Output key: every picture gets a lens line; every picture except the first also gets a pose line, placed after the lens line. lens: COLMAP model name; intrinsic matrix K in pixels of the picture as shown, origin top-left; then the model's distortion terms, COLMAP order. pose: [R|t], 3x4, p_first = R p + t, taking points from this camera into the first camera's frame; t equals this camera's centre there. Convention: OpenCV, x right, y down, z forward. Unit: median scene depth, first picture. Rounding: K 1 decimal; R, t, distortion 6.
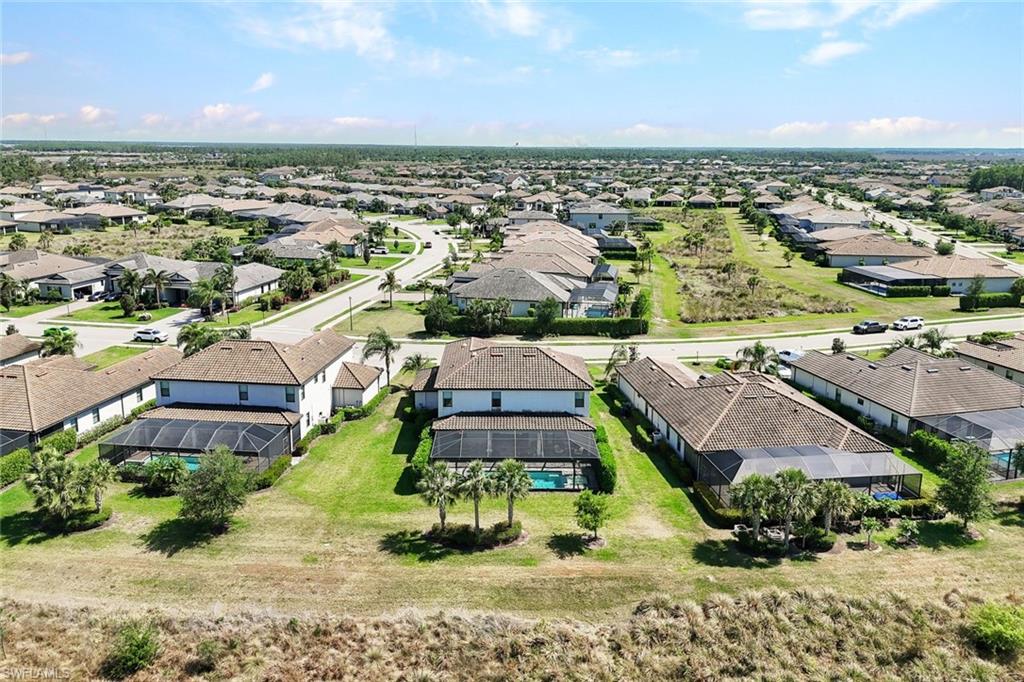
lens RADIAL K [[747.9, 0, 512.0], [0, 747.9, 341.0], [0, 0, 1]] dist [0.061130, 0.000200]
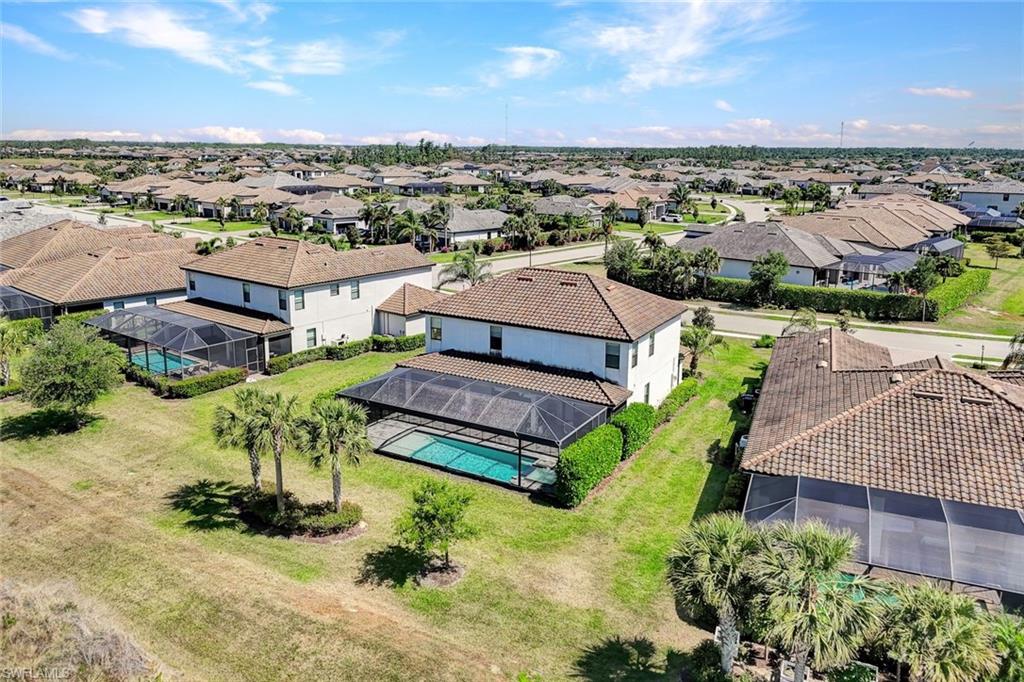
lens RADIAL K [[736.7, 0, 512.0], [0, 736.7, 341.0], [0, 0, 1]] dist [0.062797, -0.046298]
pose [[0.858073, 0.127046, -0.497564, 0.316381], [-0.129258, 0.991152, 0.030166, 0.058186], [0.496994, 0.038429, 0.866903, 0.429486]]
